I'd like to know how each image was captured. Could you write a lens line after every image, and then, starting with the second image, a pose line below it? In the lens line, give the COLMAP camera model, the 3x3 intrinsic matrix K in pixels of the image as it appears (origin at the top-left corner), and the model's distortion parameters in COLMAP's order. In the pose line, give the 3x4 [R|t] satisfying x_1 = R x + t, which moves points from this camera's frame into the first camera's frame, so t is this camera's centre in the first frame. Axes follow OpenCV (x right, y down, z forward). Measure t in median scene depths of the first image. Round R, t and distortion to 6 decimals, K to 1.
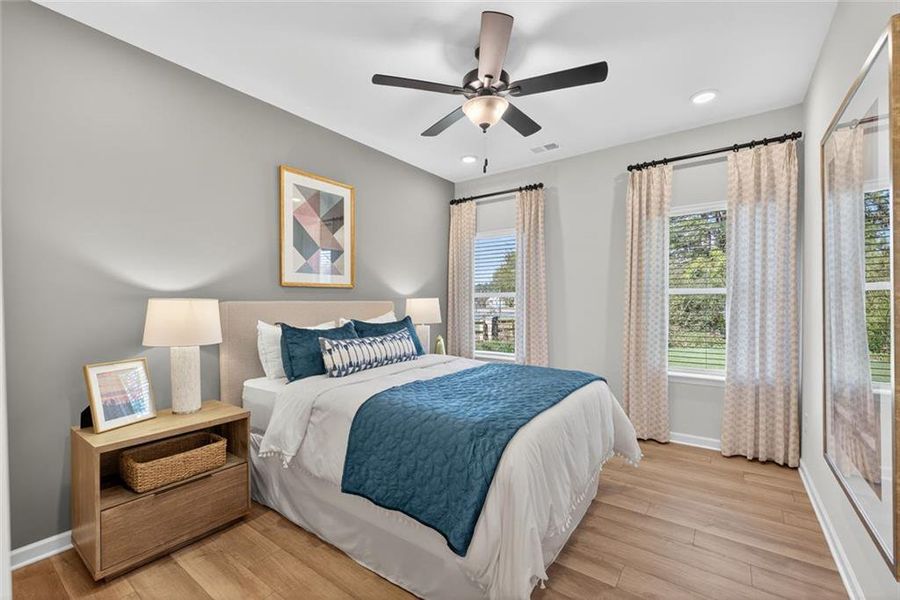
lens RADIAL K [[380.8, 0, 447.5], [0, 380.8, 300.0], [0, 0, 1]] dist [0.003662, -0.000230]
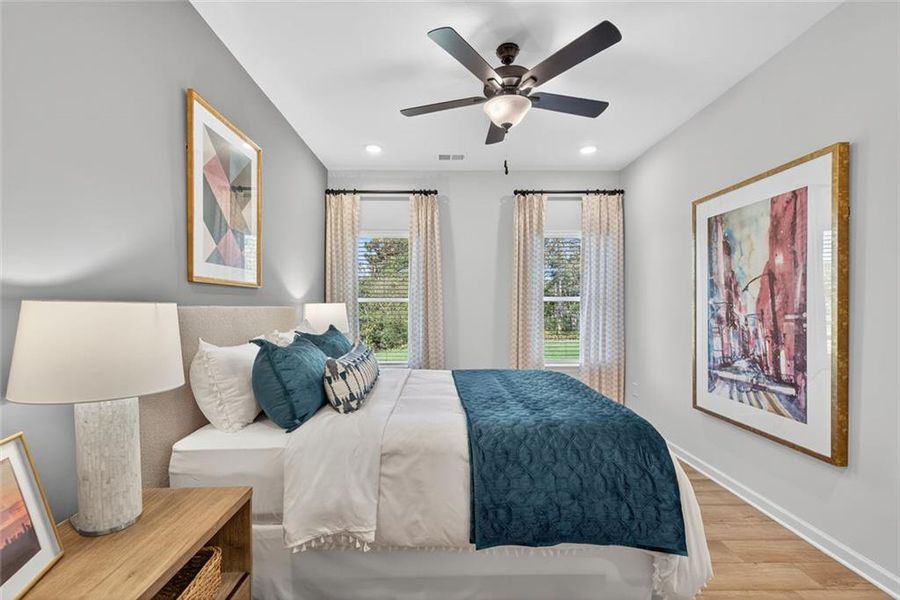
lens RADIAL K [[380.8, 0, 448.9], [0, 380.8, 304.6], [0, 0, 1]] dist [0.003662, -0.000230]
pose [[0.797952, 0.003008, 0.602714, -0.459345], [-0.001589, 0.999995, -0.002887, 0.001382], [-0.602719, 0.001346, 0.797952, 0.235136]]
